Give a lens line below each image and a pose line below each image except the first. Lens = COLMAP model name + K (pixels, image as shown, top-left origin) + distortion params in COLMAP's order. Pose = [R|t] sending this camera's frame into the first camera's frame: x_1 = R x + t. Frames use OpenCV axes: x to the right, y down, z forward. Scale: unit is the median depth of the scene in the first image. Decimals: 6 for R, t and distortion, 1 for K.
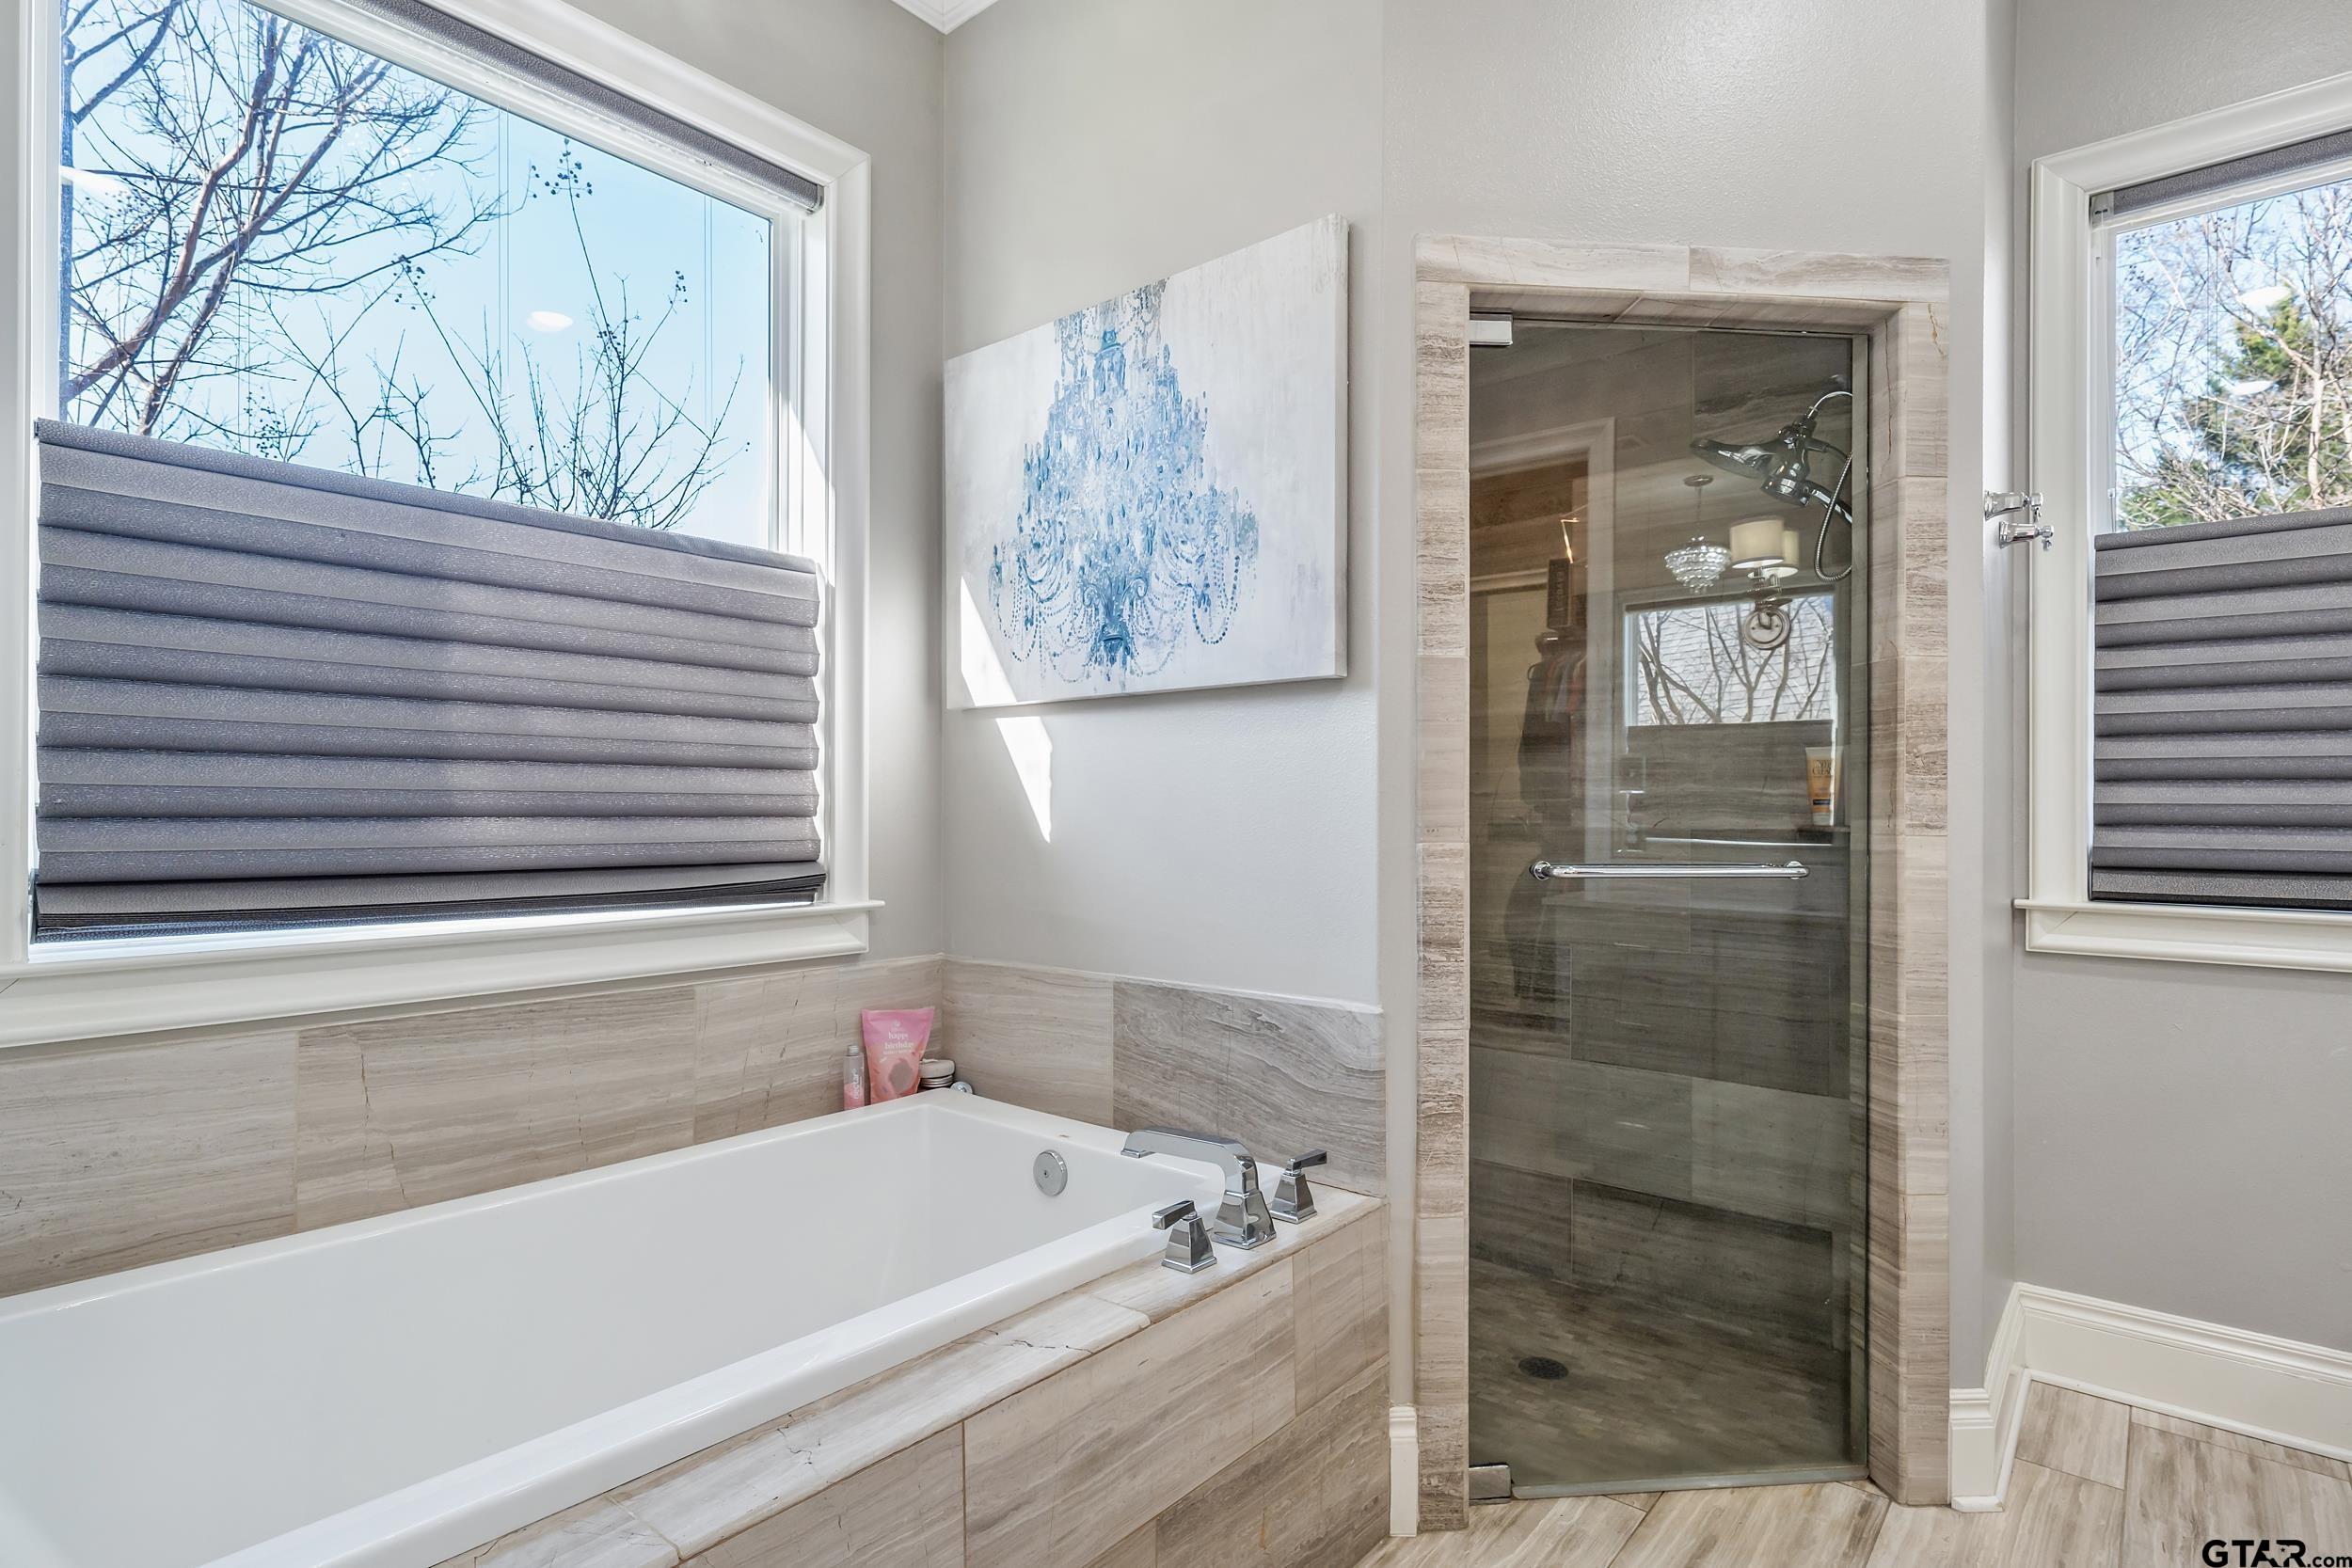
lens RADIAL K [[1189.8, 0, 1178.0], [0, 1189.8, 804.5], [0, 0, 1]] dist [0.003528, -0.000479]
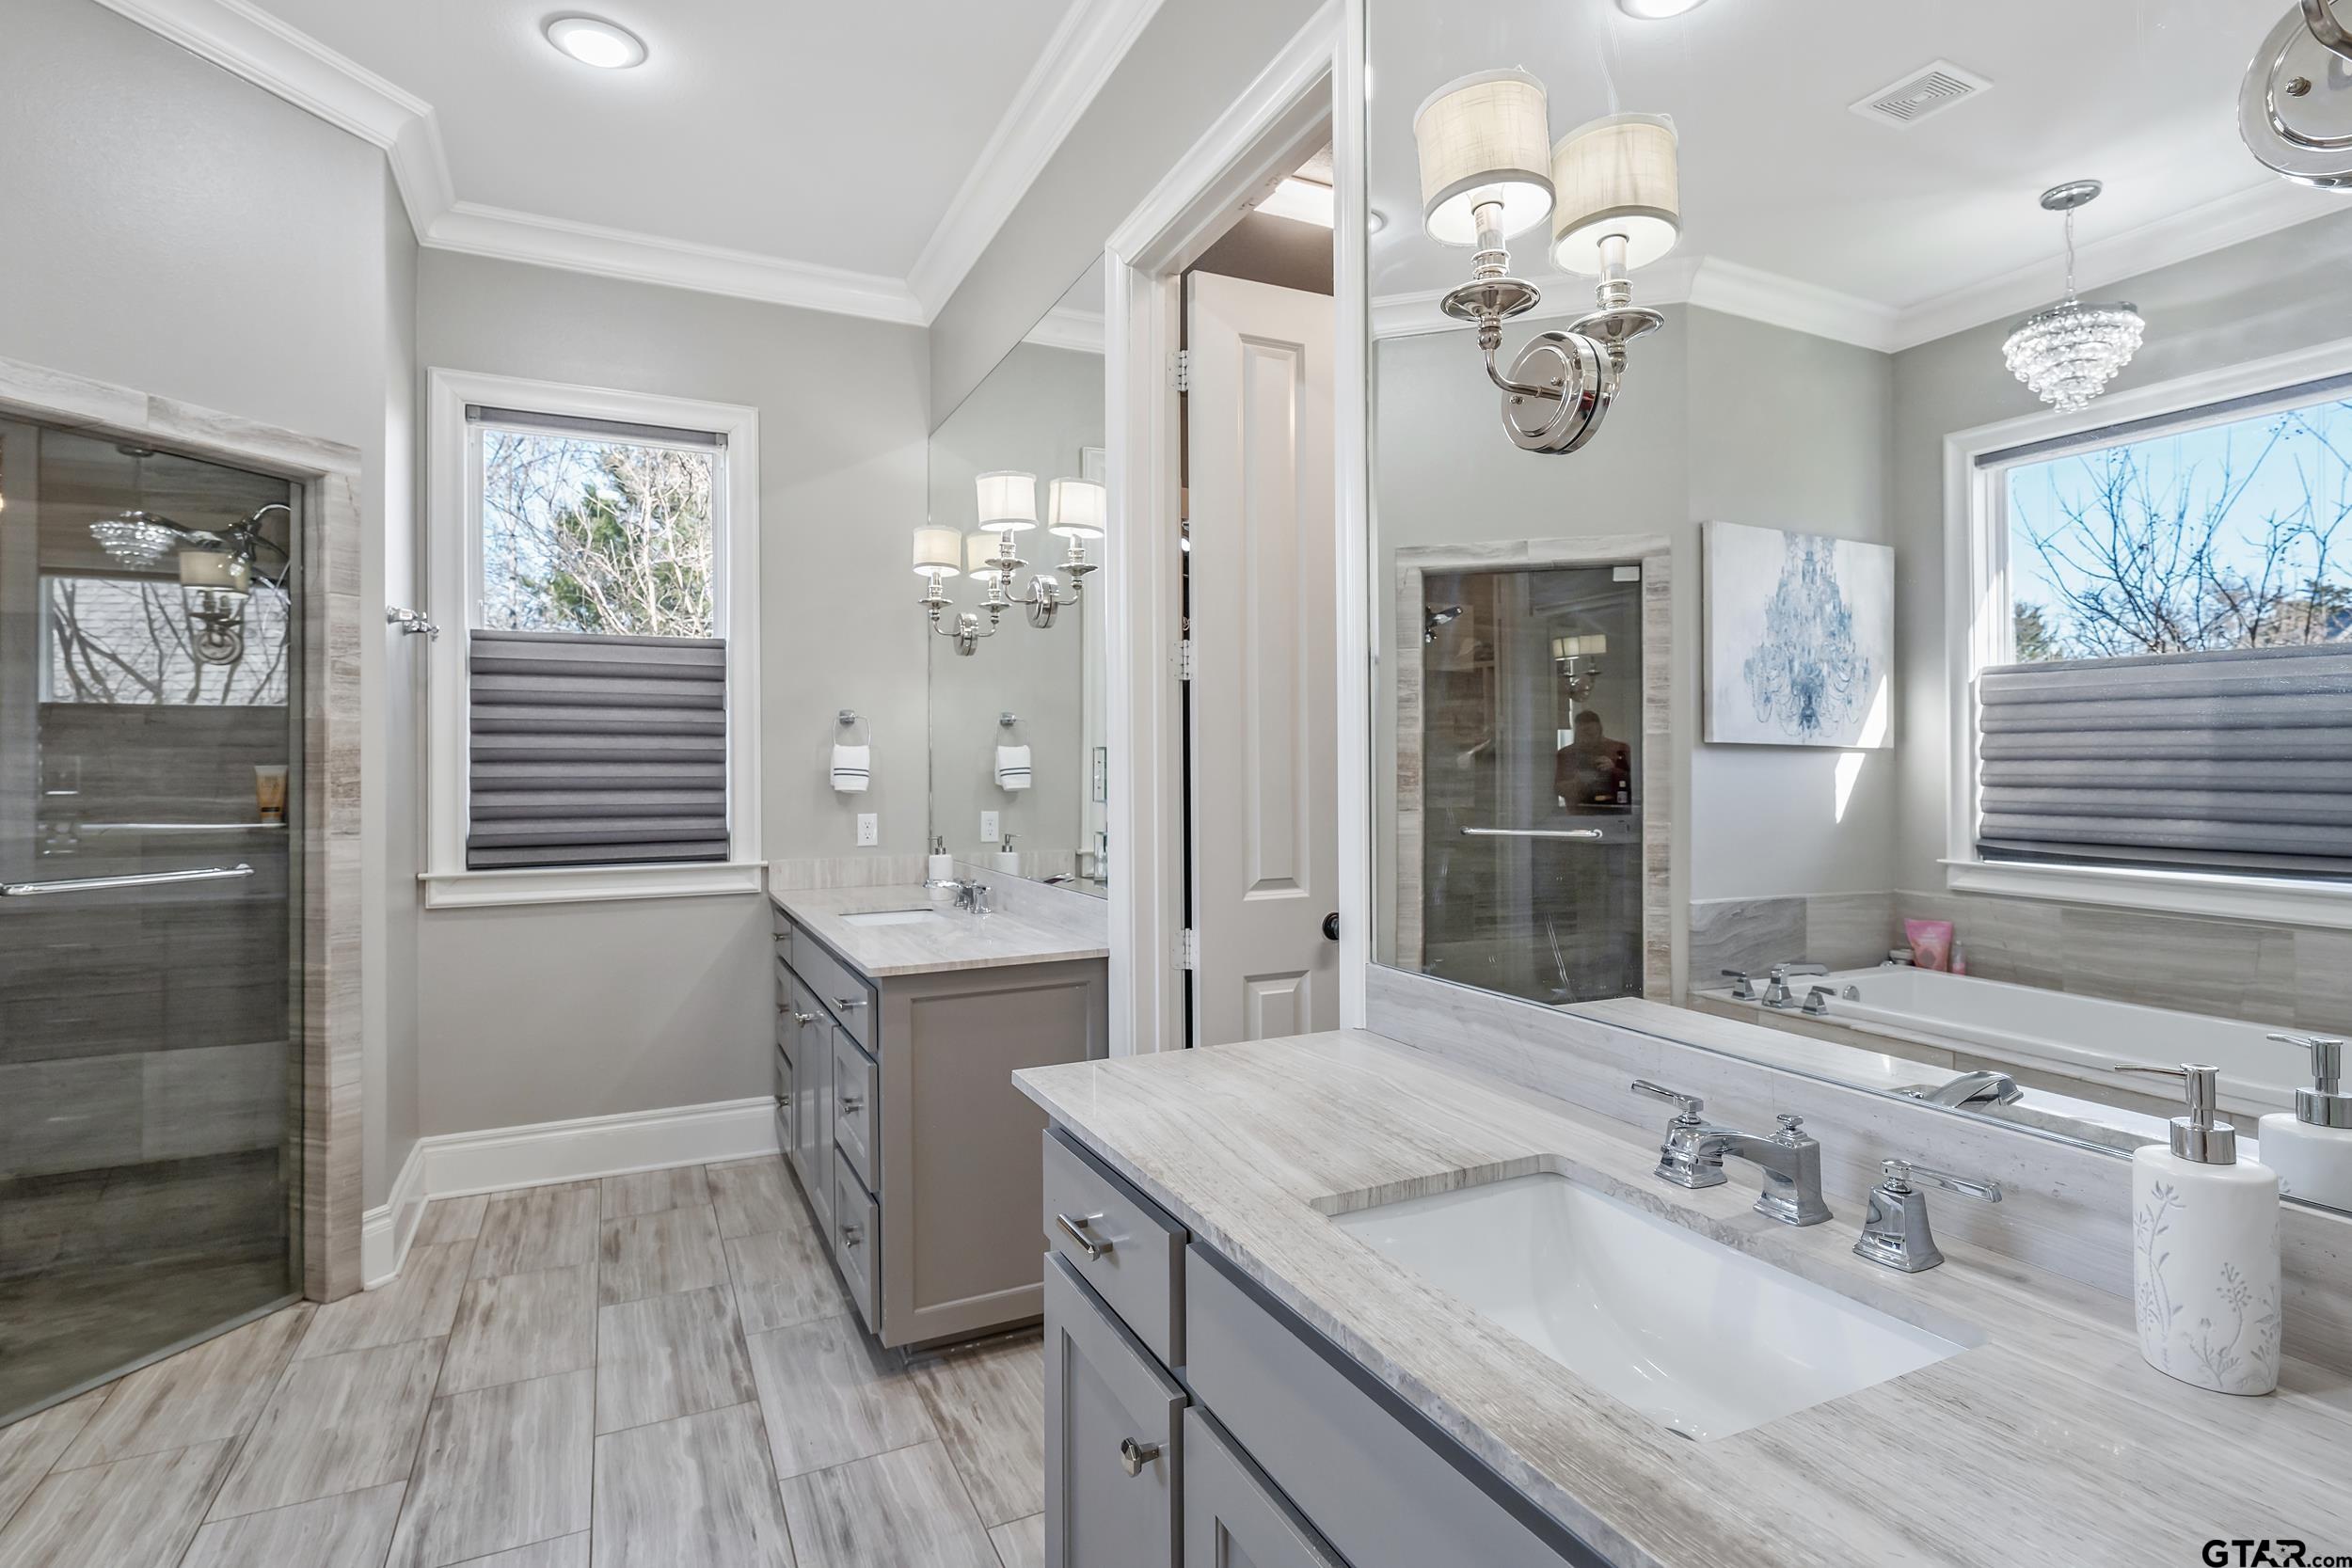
lens RADIAL K [[1158.5, 0, 1176.0], [0, 1158.5, 757.3], [0, 0, 1]] dist [0.004784, -0.001297]
pose [[0.409421, 0.001075, 0.912345, -0.245311], [0.005317, 0.999980, -0.003565, -0.061799], [-0.912330, 0.006311, 0.409407, -0.493992]]
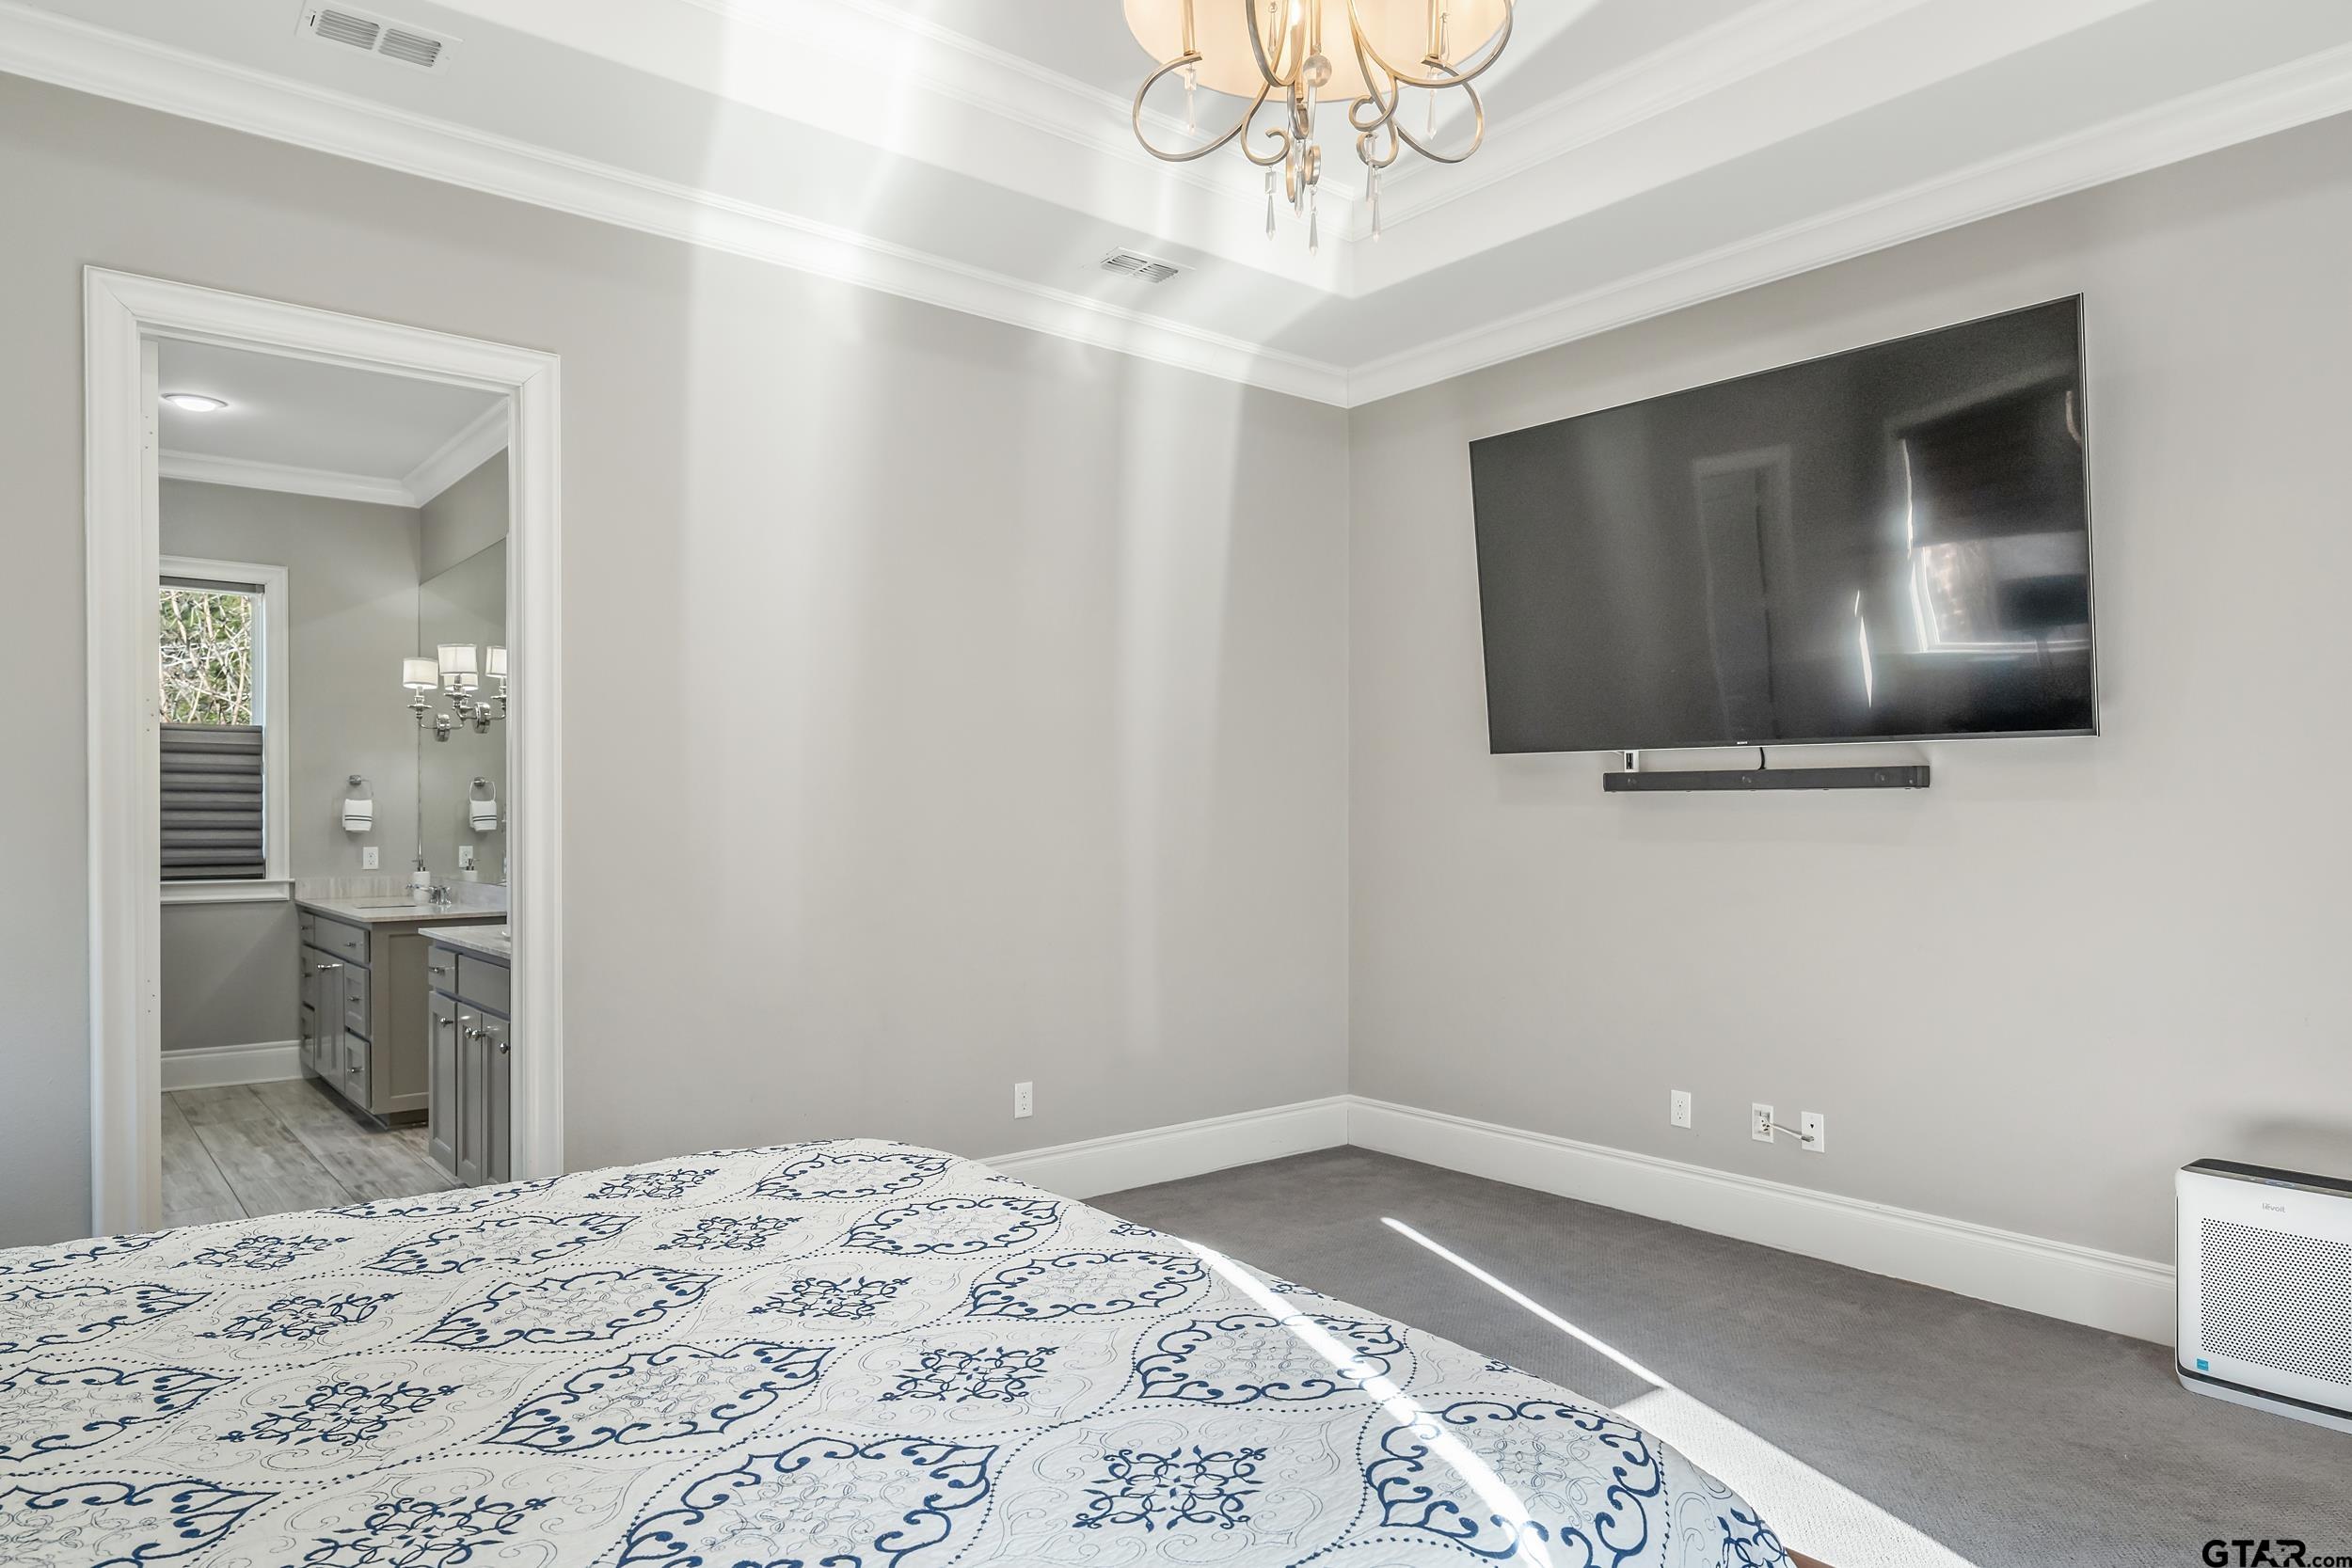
lens RADIAL K [[1447.3, 0, 1180.7], [0, 1447.3, 820.3], [0, 0, 1]] dist [0.003374, 0.000937]
pose [[0.186551, -0.007250, 0.982419, -1.795267], [-0.001188, 0.999970, 0.007606, -0.070774], [-0.982445, -0.002586, 0.186537, -1.833722]]
